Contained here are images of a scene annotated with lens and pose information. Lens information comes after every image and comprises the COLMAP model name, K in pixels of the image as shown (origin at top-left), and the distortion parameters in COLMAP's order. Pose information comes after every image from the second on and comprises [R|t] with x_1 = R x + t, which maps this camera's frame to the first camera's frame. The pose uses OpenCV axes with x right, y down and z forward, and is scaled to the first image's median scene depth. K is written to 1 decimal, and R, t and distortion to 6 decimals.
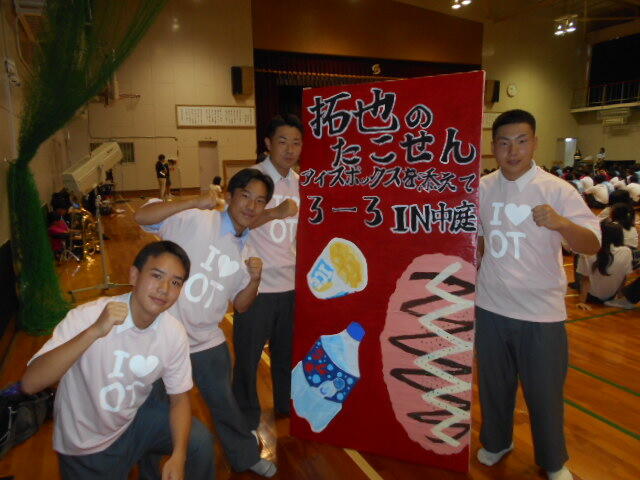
lens RADIAL K [[519.5, 0, 311.2], [0, 519.5, 240.3], [0, 0, 1]] dist [-0.026703, 0.059380]
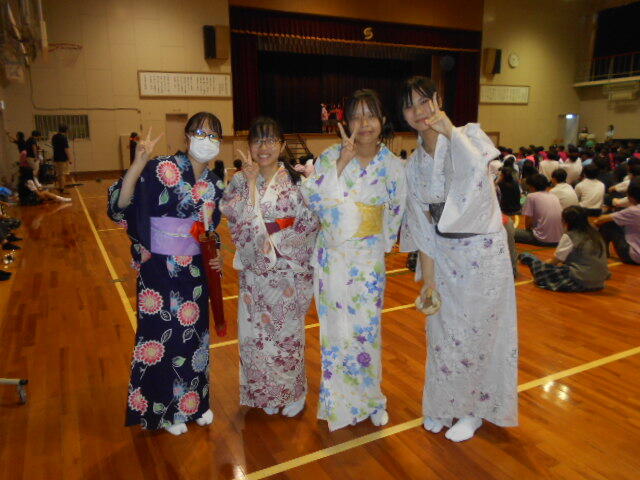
lens RADIAL K [[519.5, 0, 309.1], [0, 519.5, 242.4], [0, 0, 1]] dist [-0.026703, 0.059380]
pose [[0.998907, -0.004516, 0.046534, -0.019848], [0.002443, 0.999006, 0.044509, -0.015558], [-0.046688, -0.044347, 0.997925, 0.118361]]
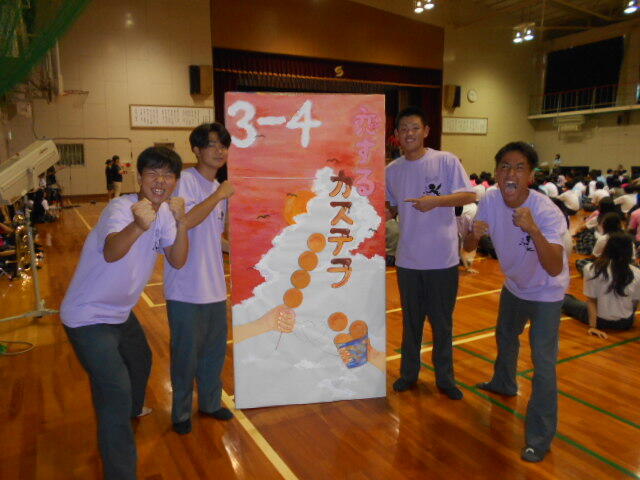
lens RADIAL K [[519.5, 0, 312.1], [0, 519.5, 241.7], [0, 0, 1]] dist [-0.026703, 0.059380]
pose [[0.996766, -0.004505, 0.080239, -0.005621], [0.004876, 0.999978, -0.004437, -0.004651], [-0.080217, 0.004814, 0.996766, 0.030064]]
